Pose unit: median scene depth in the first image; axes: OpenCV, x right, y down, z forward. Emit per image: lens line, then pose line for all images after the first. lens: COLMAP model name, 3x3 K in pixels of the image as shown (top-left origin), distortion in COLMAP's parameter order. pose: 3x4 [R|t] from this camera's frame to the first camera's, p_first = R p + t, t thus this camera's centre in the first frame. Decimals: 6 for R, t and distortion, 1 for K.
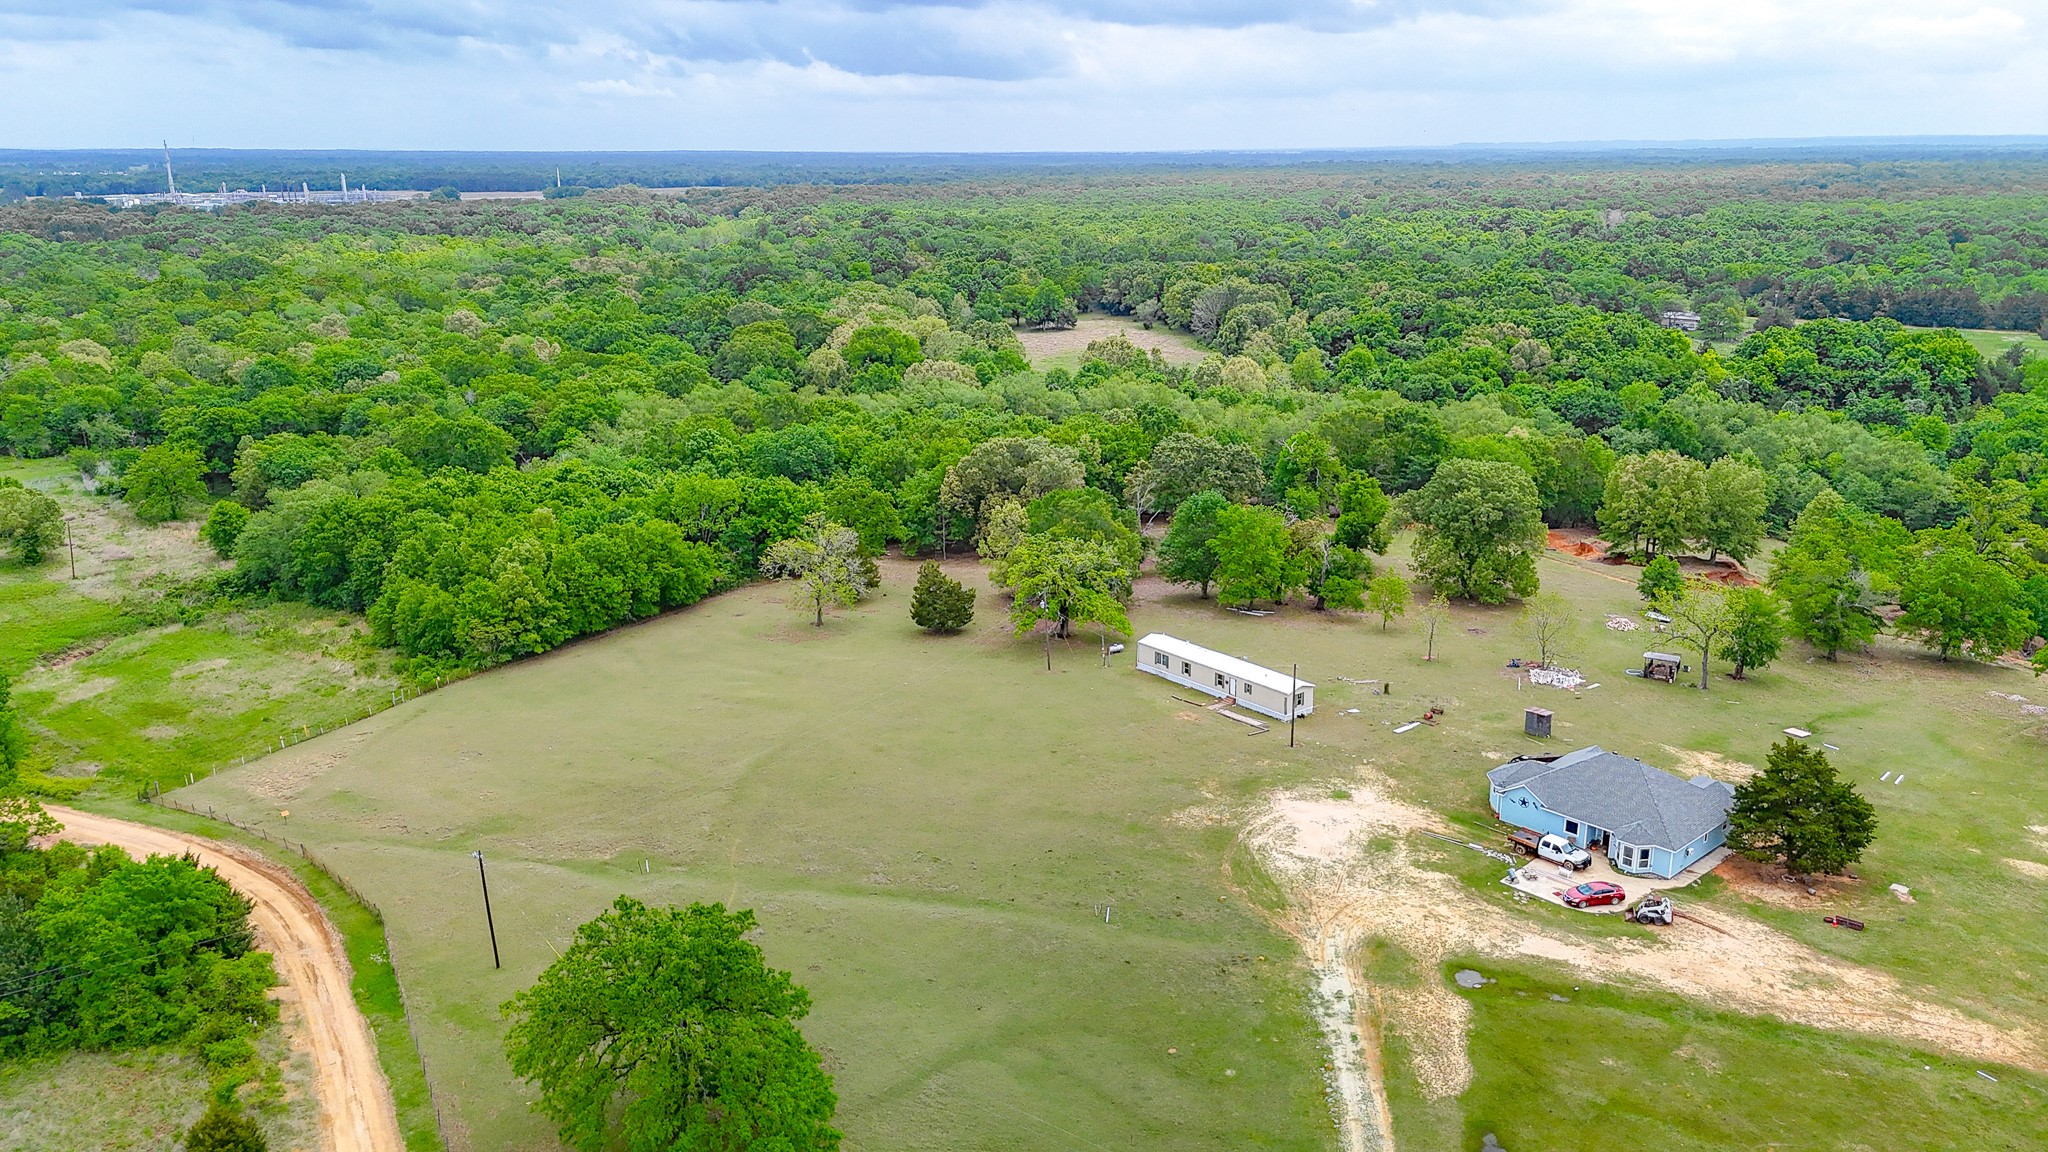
lens RADIAL K [[1511.2, 0, 1018.7], [0, 1511.2, 580.3], [0, 0, 1]] dist [0.066529, -0.059165]
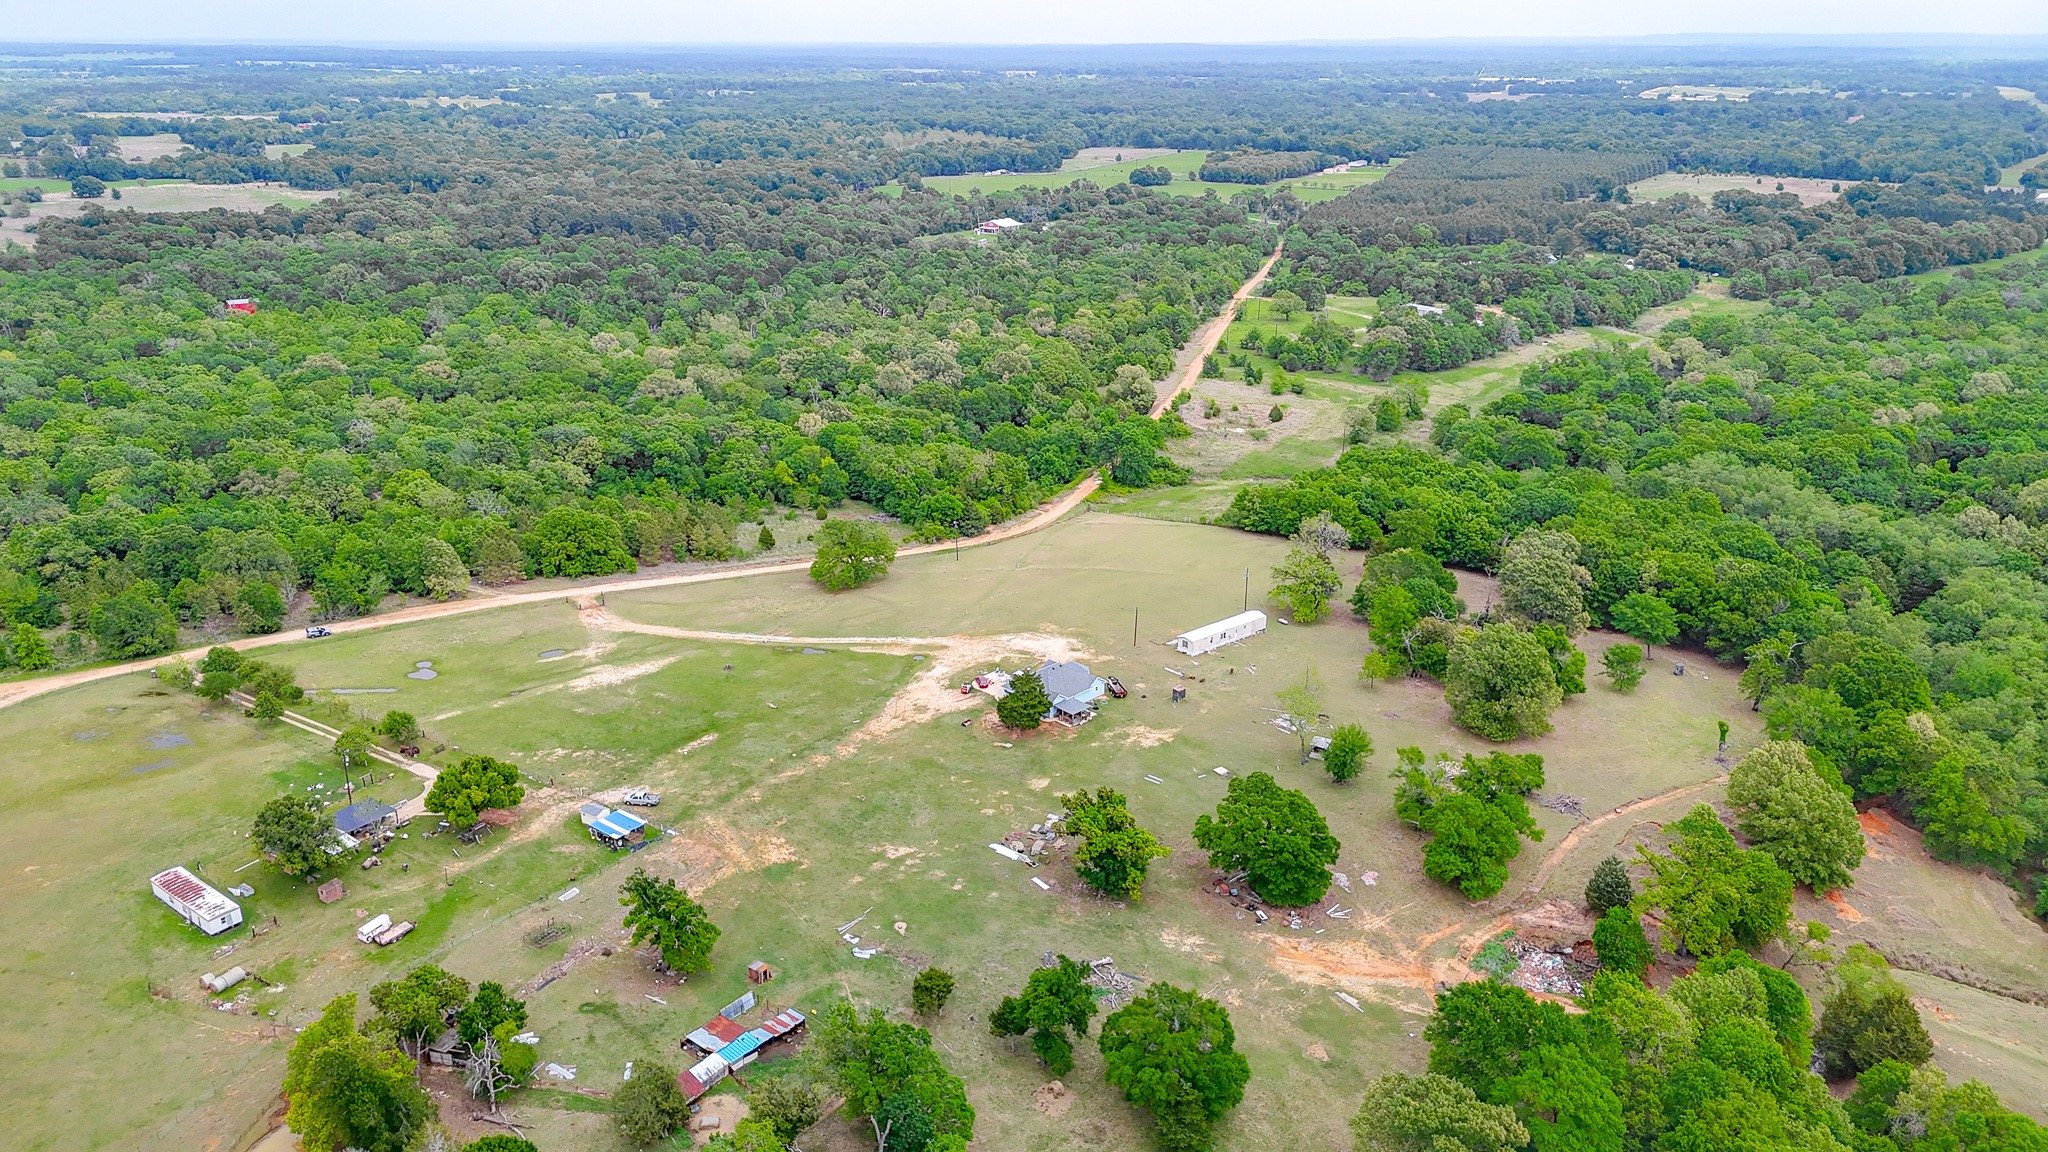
lens RADIAL K [[1504.9, 0, 1019.3], [0, 1504.9, 576.1], [0, 0, 1]] dist [0.092029, -0.158311]
pose [[0.067772, 0.339266, -0.938246, 1.579706], [-0.274474, 0.910461, 0.309393, -0.435332], [0.959203, 0.236556, 0.154823, 0.388115]]
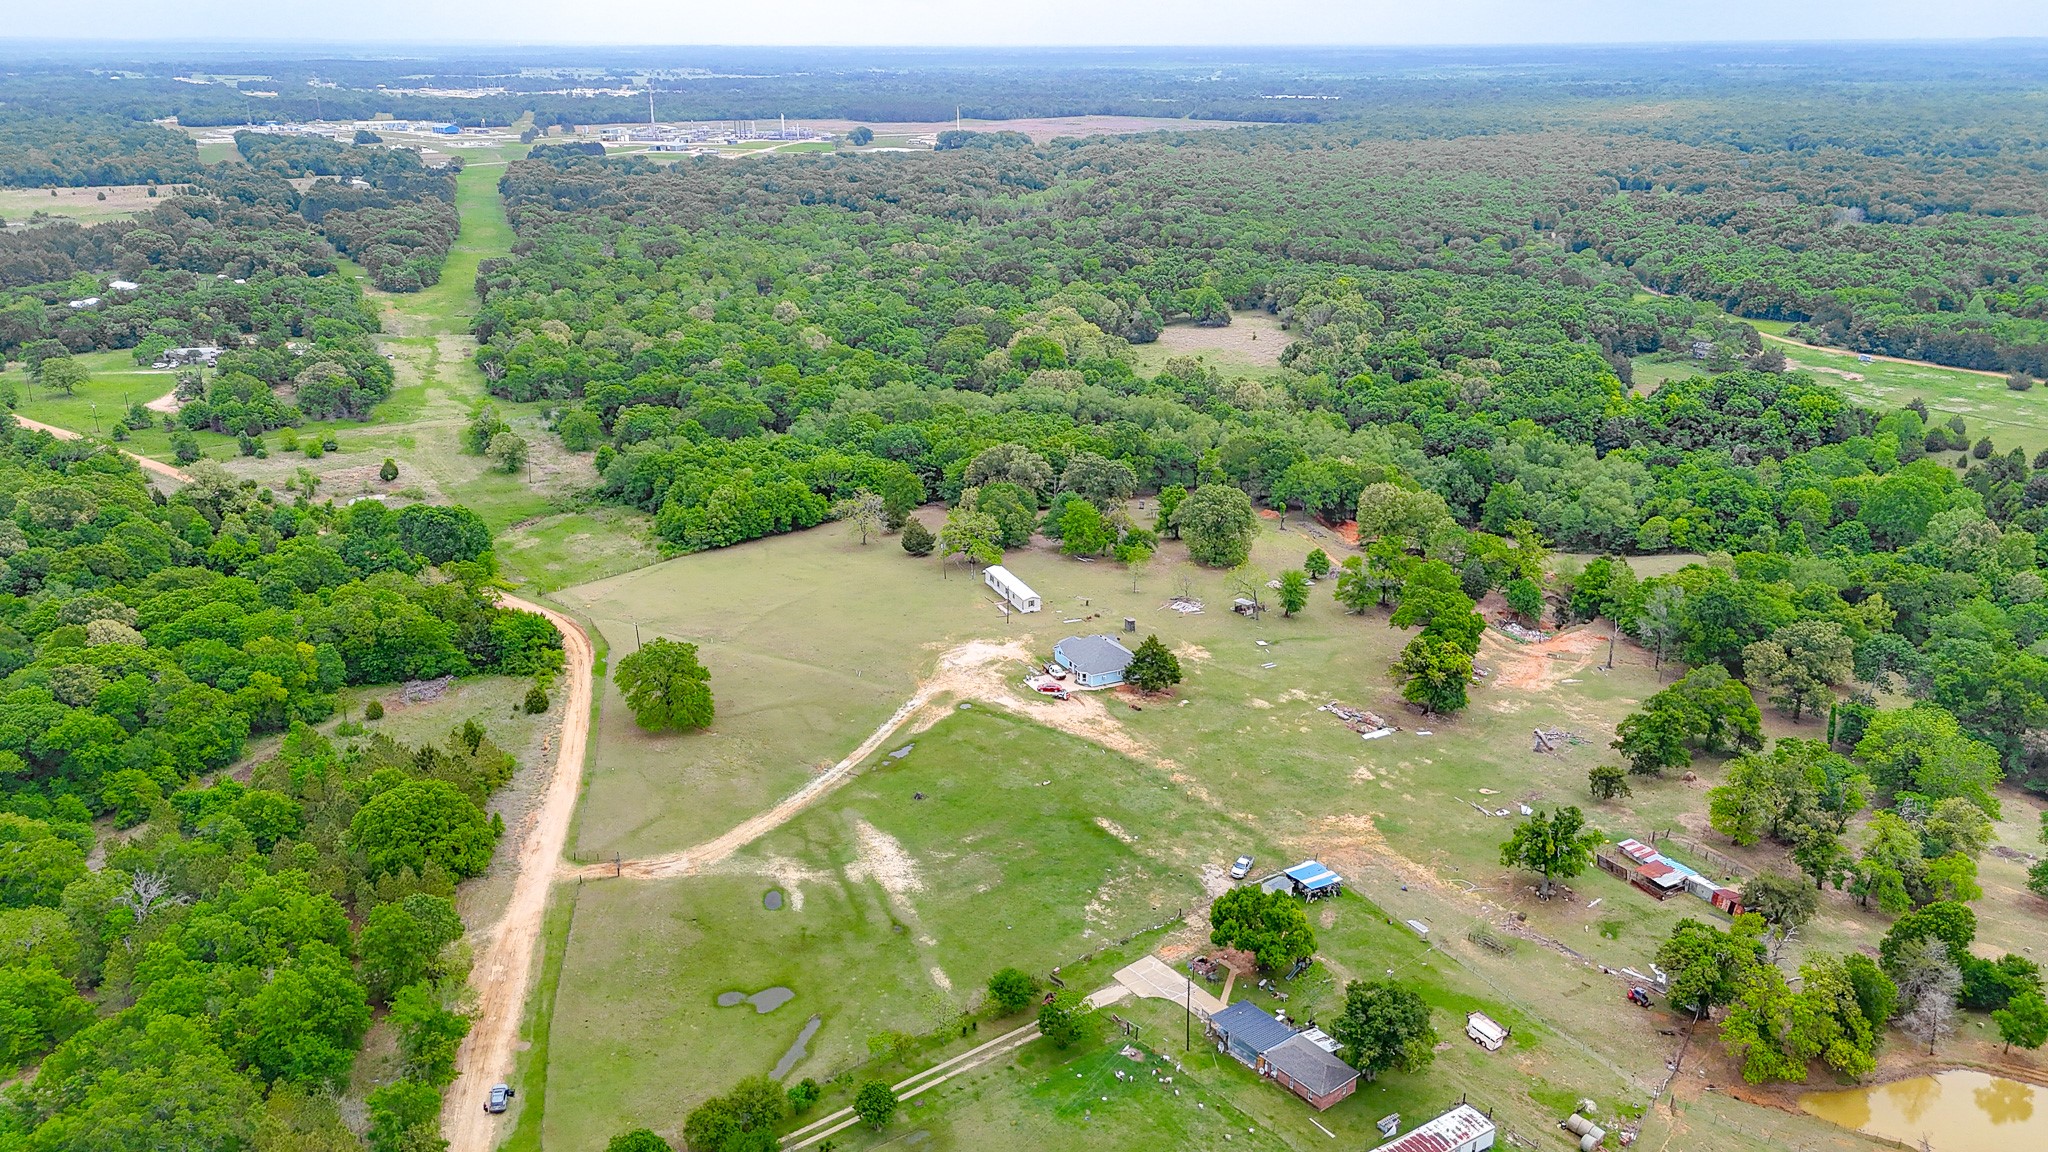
lens RADIAL K [[1508.5, 0, 1021.2], [0, 1508.5, 574.2], [0, 0, 1]] dist [0.068377, -0.066595]
pose [[0.962021, 0.094922, -0.255939, 0.566043], [-0.078988, 0.994282, 0.071860, -0.087869], [0.261297, -0.048915, 0.964018, -0.807946]]
